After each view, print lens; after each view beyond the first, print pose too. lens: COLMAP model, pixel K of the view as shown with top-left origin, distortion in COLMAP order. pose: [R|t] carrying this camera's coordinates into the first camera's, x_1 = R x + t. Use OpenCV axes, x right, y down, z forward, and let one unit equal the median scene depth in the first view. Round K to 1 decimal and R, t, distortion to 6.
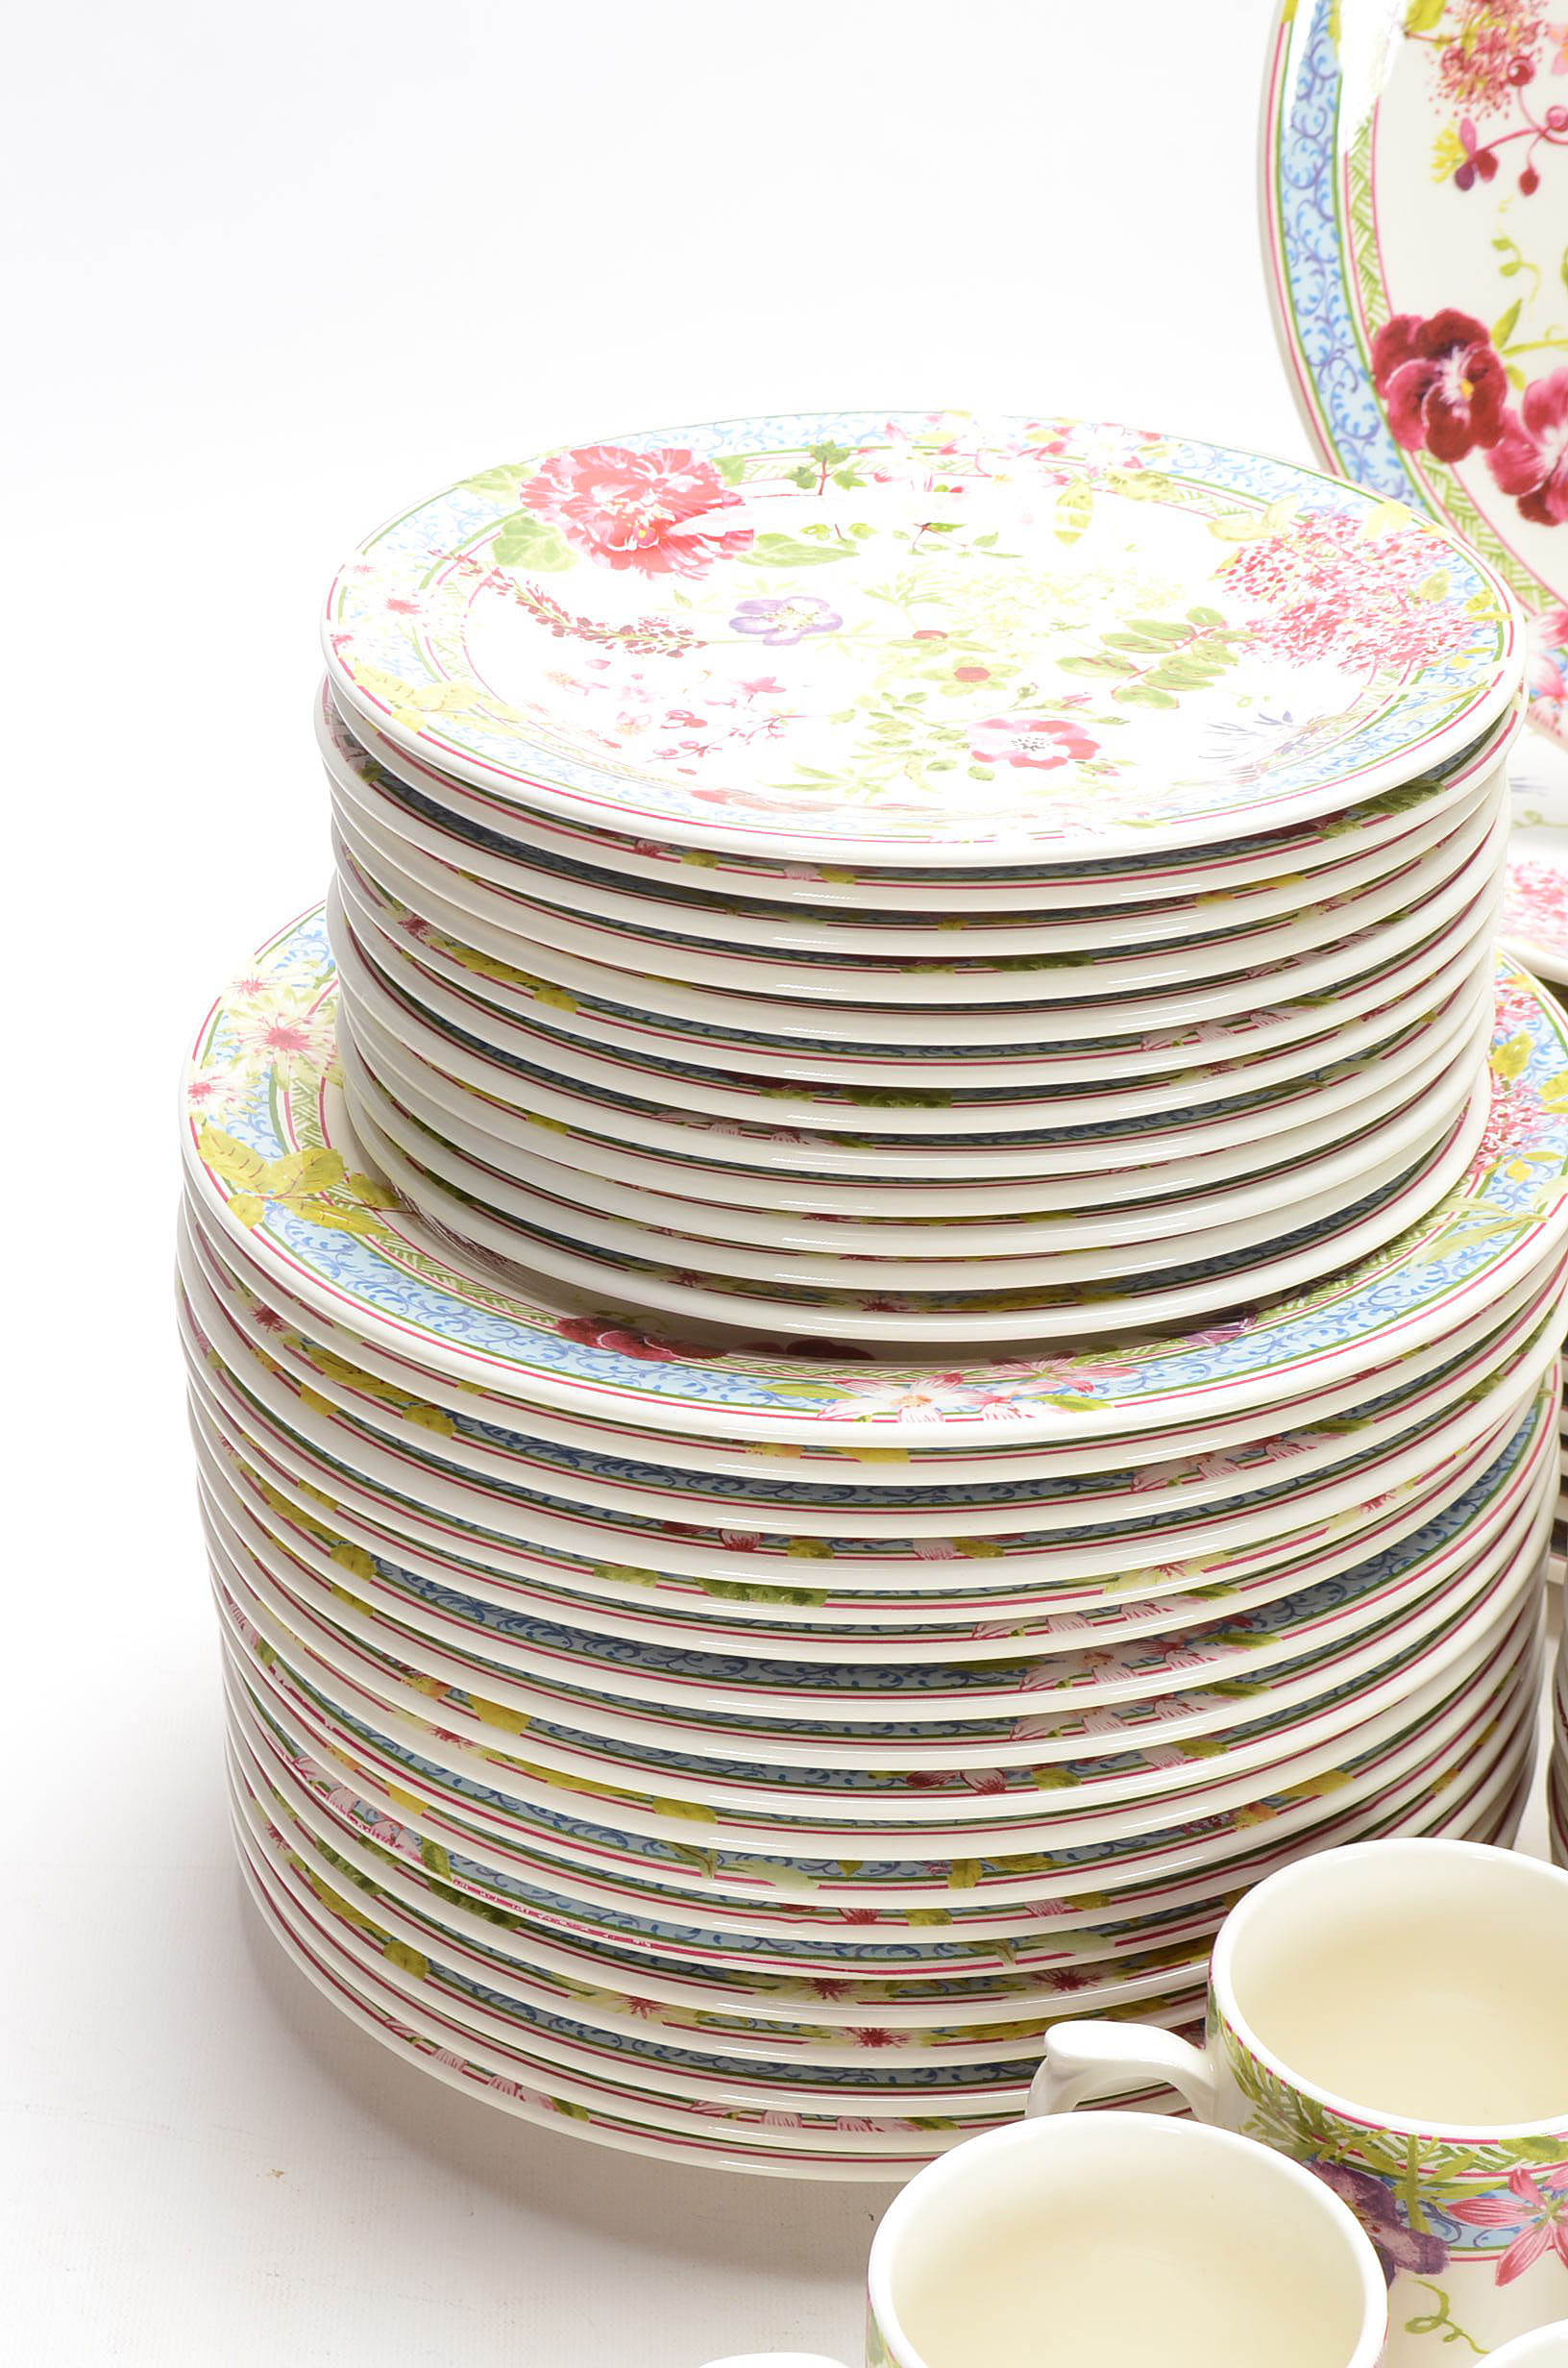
lens RADIAL K [[4286.7, 0, 758.9], [0, 4286.7, 1175.8], [0, 0, 1]] dist [0.018949, 0.000000]
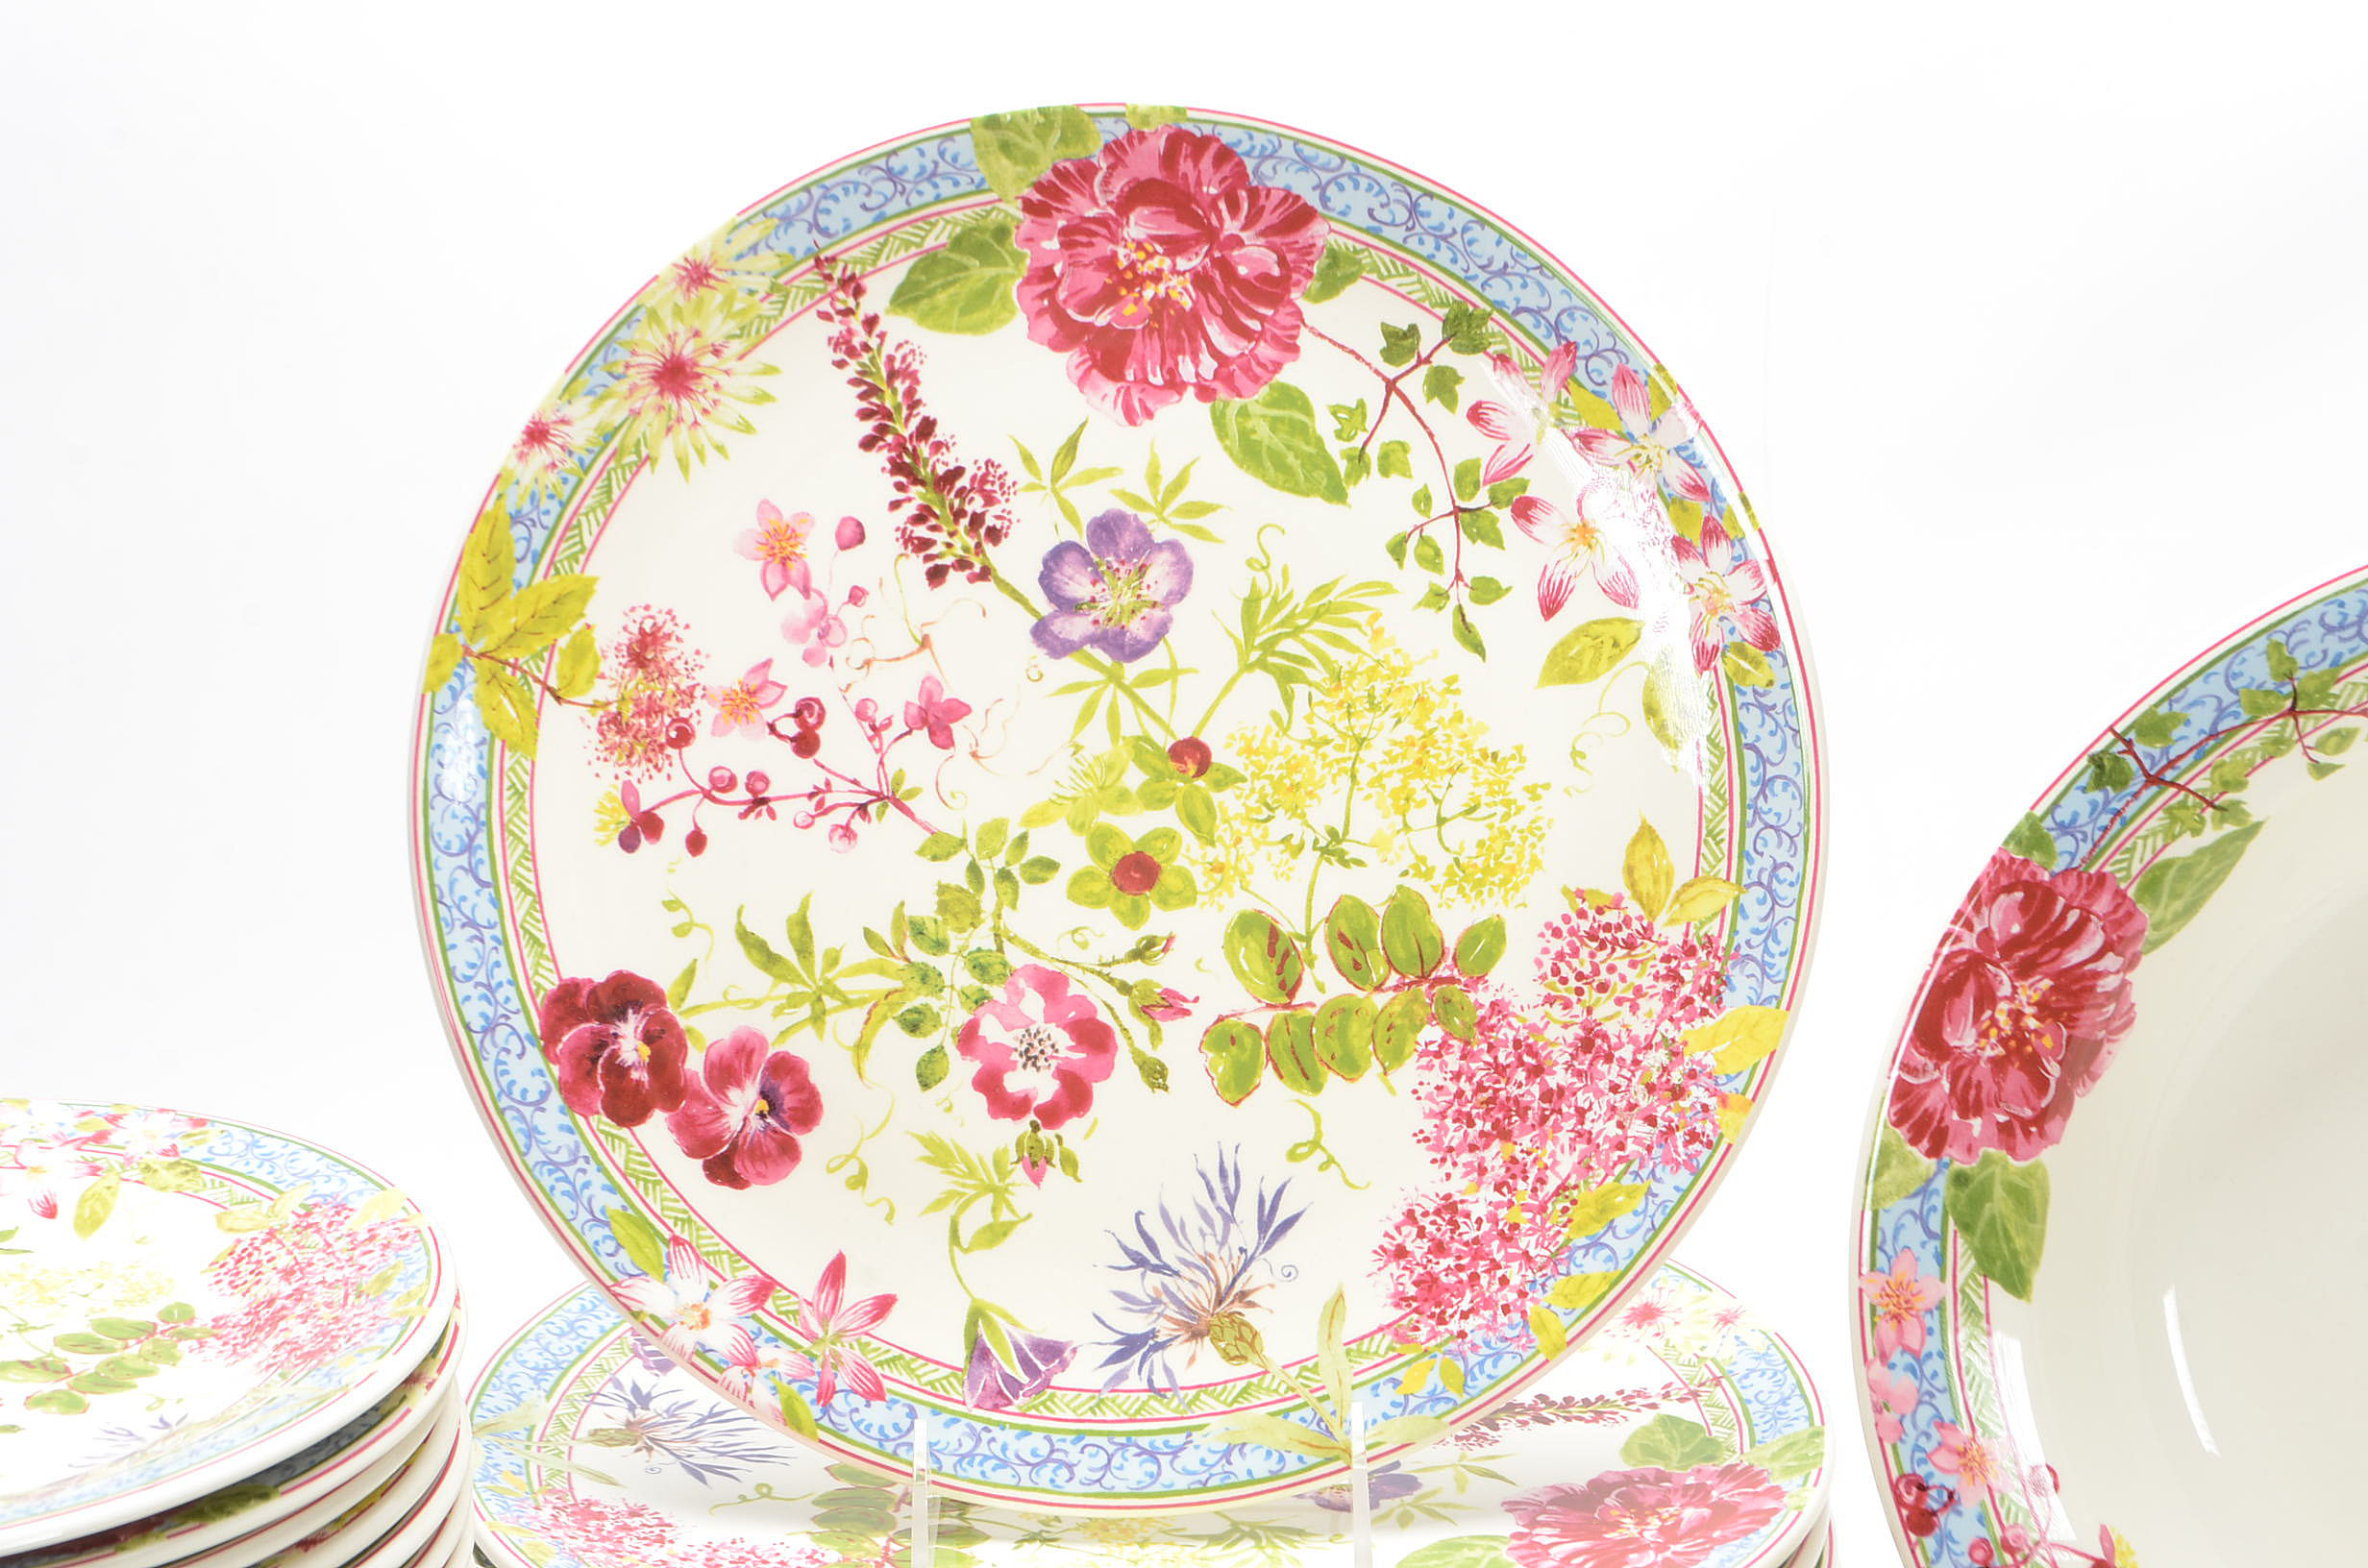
lens RADIAL K [[5210.2, 0, 1192.9], [0, 5210.2, 803.4], [0, 0, 1]] dist [0.035849, 0.000000]
pose [[0.999644, -0.023833, 0.012002, 0.326189], [0.025740, 0.979843, -0.198106, -0.002023], [-0.007038, 0.198344, 0.980107, -0.195878]]
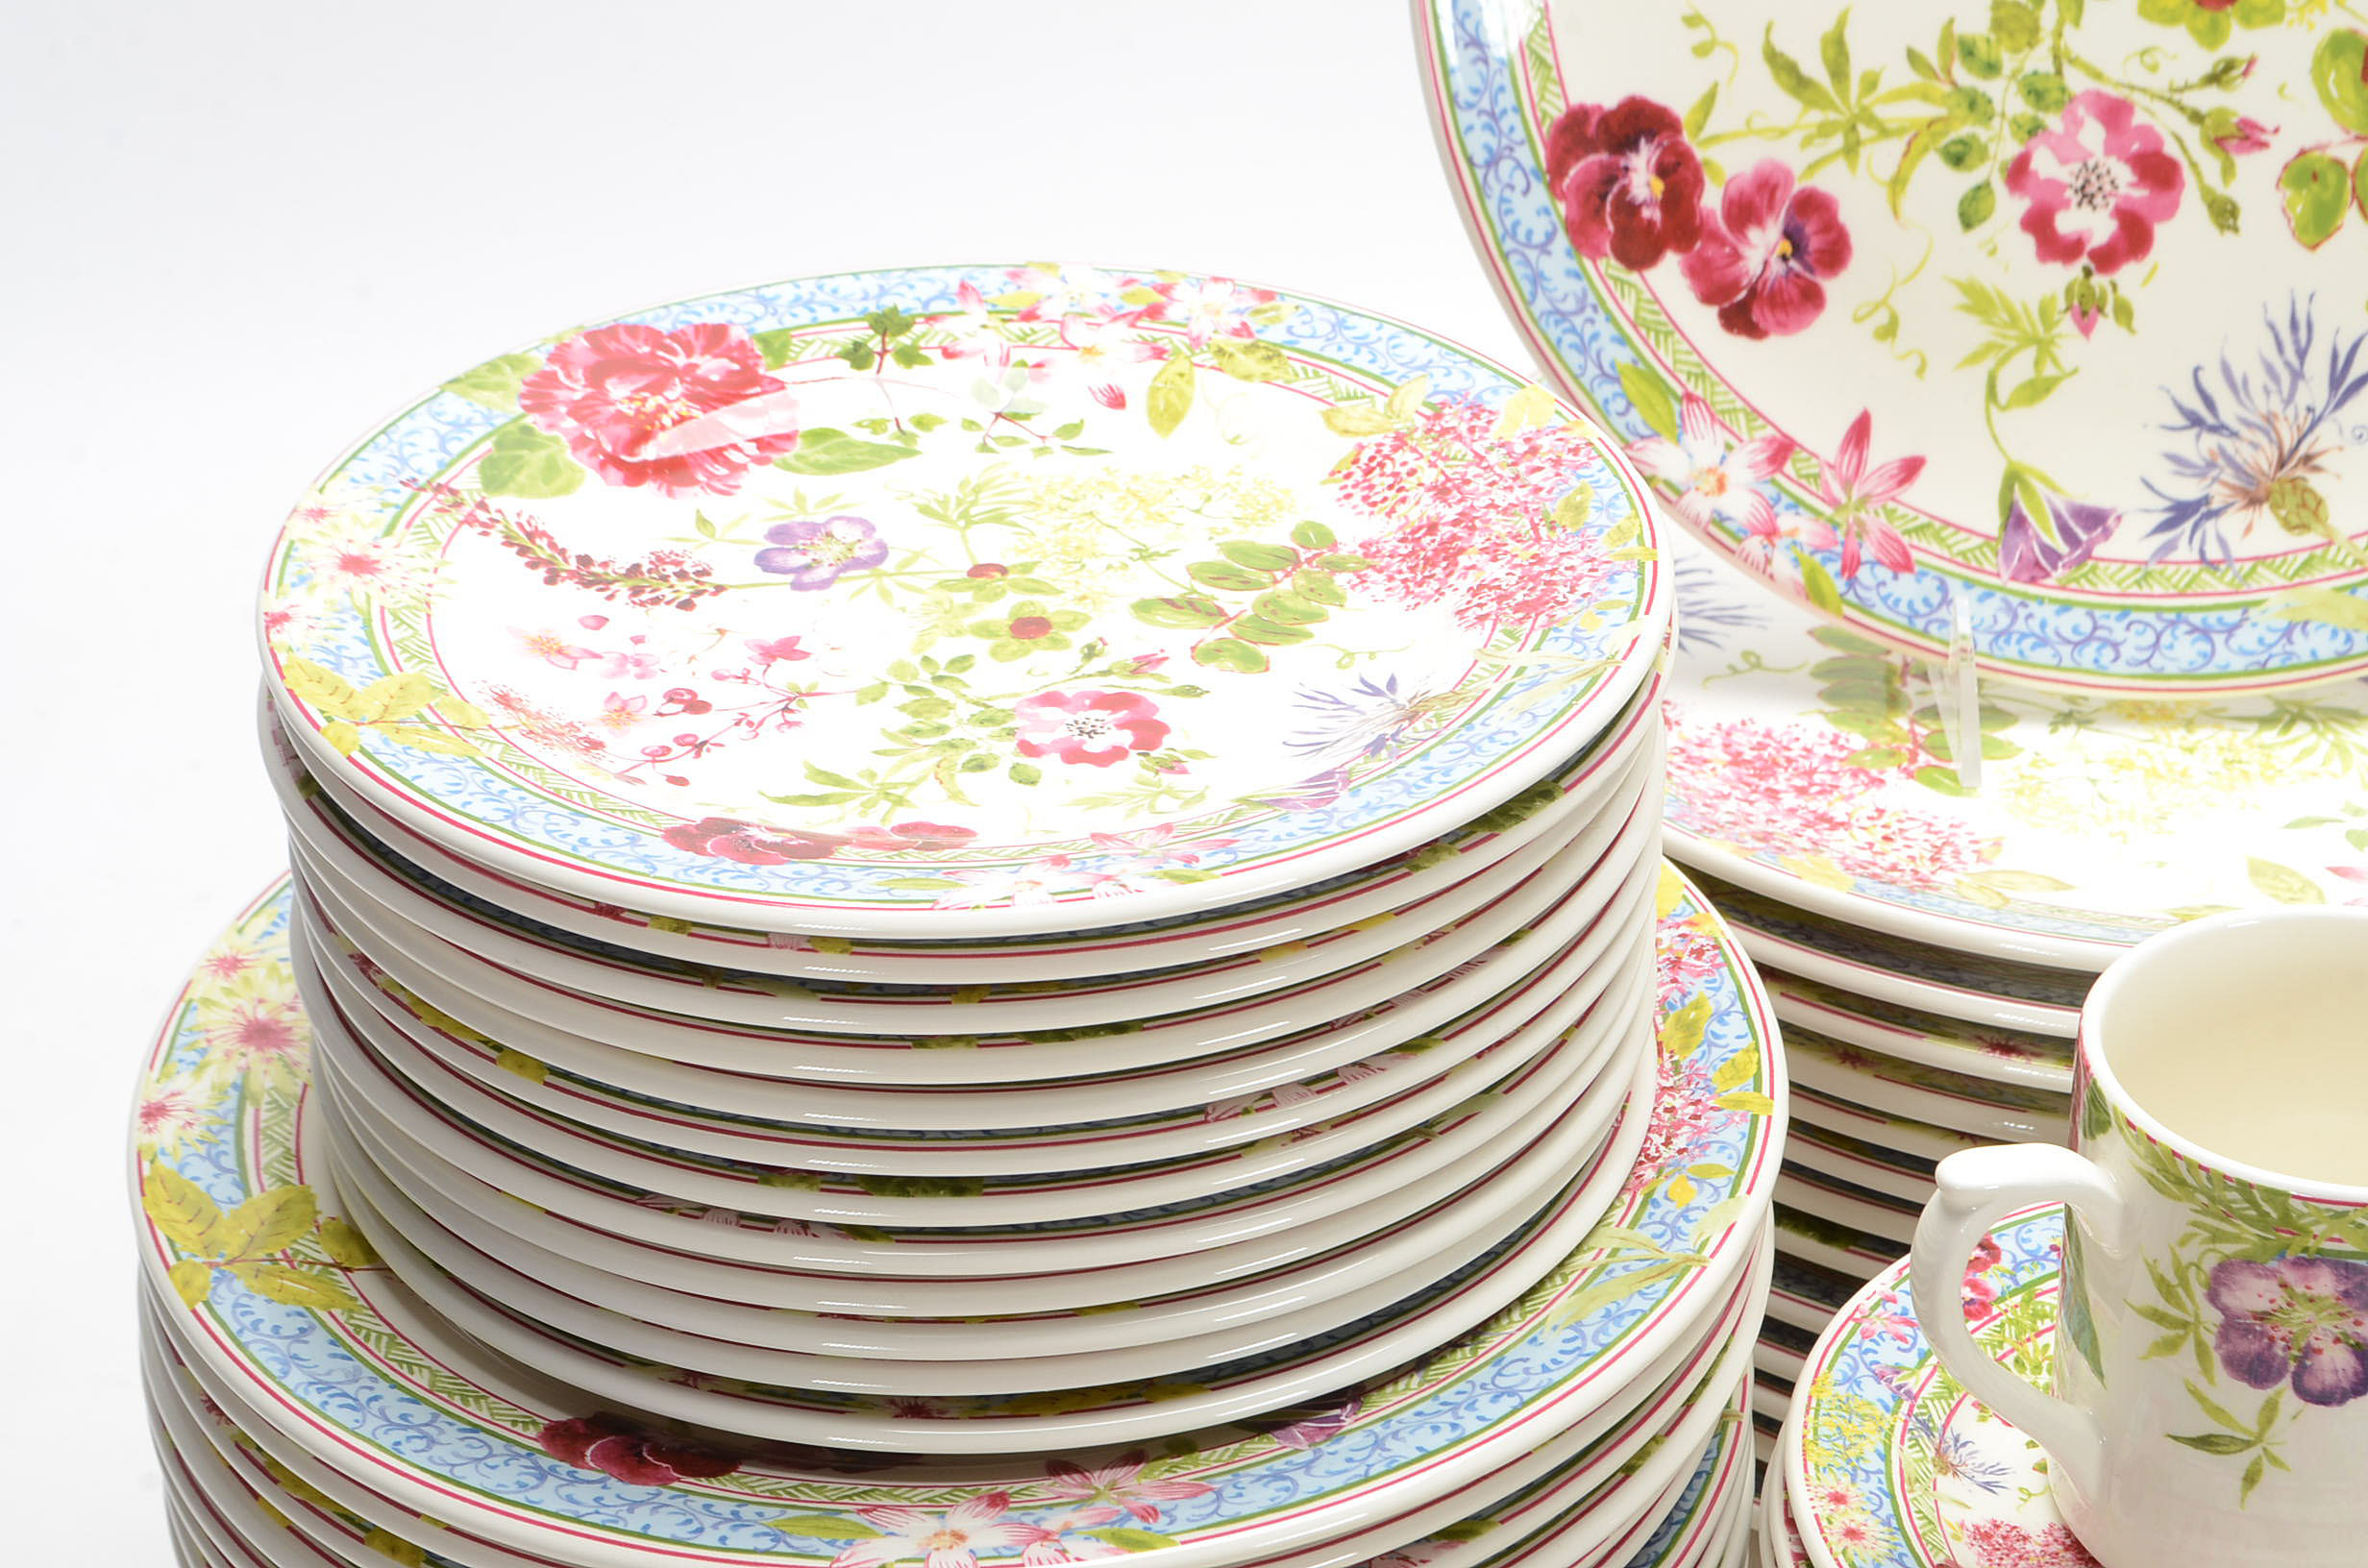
lens RADIAL K [[4571.4, 0, 1186.7], [0, 4571.4, 805.9], [0, 0, 1]] dist [0.012477, 0.000000]
pose [[0.999724, -0.021822, 0.008699, 0.069951], [0.021504, 0.999153, 0.035087, -0.109386], [-0.009458, -0.034890, 0.999346, 0.085840]]
